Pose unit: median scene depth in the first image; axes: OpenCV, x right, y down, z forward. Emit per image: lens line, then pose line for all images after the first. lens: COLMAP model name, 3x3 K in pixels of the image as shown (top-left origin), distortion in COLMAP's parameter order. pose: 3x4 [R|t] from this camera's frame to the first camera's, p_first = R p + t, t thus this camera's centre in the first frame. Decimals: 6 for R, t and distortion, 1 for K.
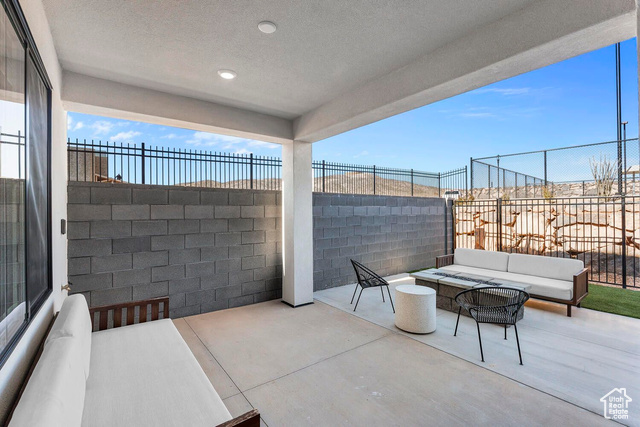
lens RADIAL K [[283.5, 0, 318.6], [0, 283.5, 208.4], [0, 0, 1]] dist [-0.009271, 0.001187]
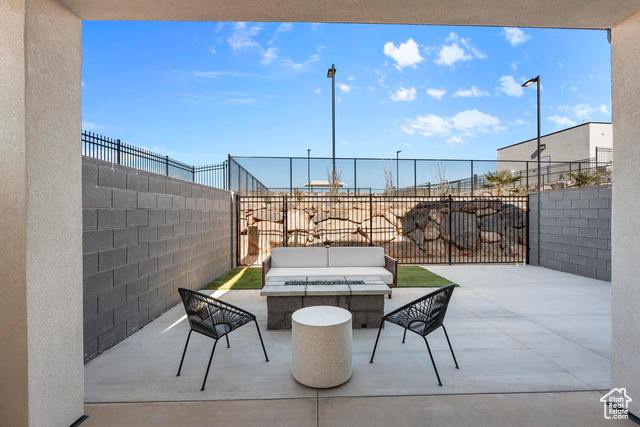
lens RADIAL K [[283.5, 0, 319.6], [0, 283.5, 210.5], [0, 0, 1]] dist [-0.009271, 0.001187]
pose [[0.582803, 0.008395, 0.812570, -0.097211], [-0.004844, 0.999965, -0.006857, 0.026484], [-0.812599, 0.000060, 0.582823, 0.319517]]
